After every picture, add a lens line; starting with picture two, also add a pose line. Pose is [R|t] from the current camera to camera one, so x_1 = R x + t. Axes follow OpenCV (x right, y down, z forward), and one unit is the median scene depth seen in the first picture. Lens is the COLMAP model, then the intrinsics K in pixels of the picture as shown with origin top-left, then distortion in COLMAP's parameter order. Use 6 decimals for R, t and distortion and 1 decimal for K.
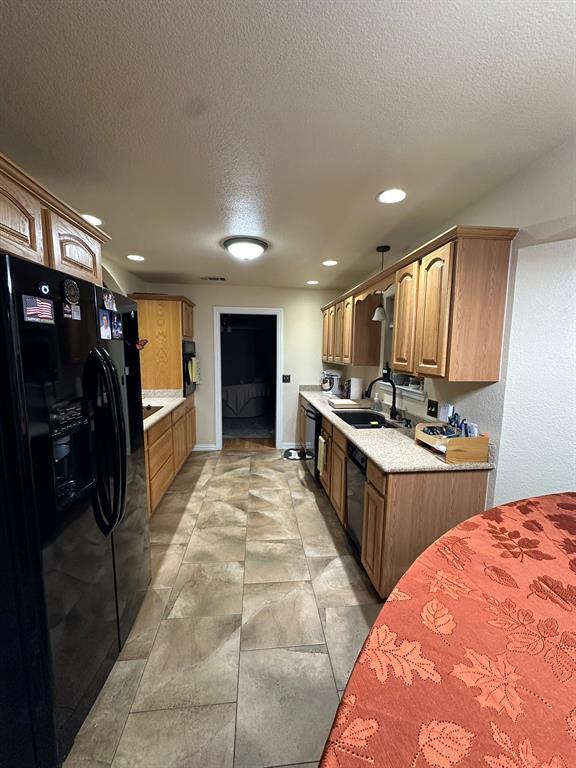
lens RADIAL K [[305.2, 0, 288.4], [0, 305.2, 386.6], [0, 0, 1]] dist [0.001474, 0.000160]
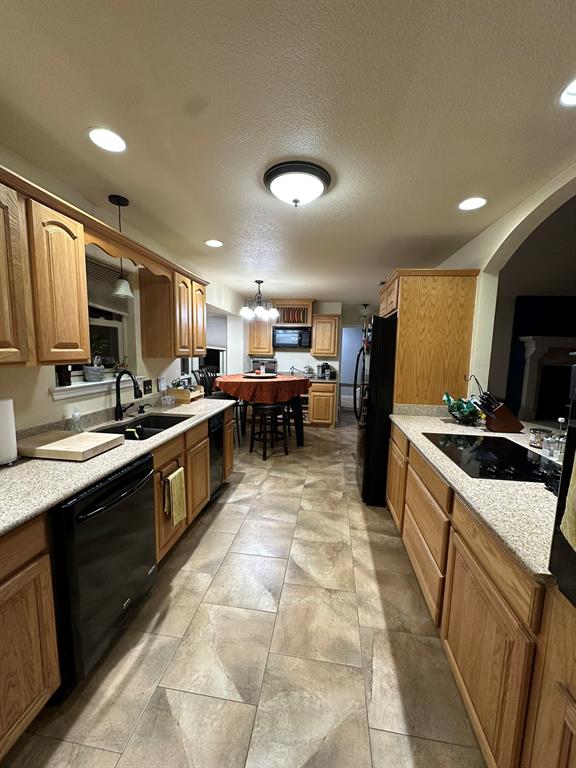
lens RADIAL K [[305.2, 0, 288.4], [0, 305.2, 386.6], [0, 0, 1]] dist [0.001474, 0.000160]
pose [[-0.969025, -0.062229, 0.238994, -0.334319], [-0.003750, 0.971329, 0.237711, -0.204899], [-0.246935, 0.229451, -0.941475, 1.876214]]
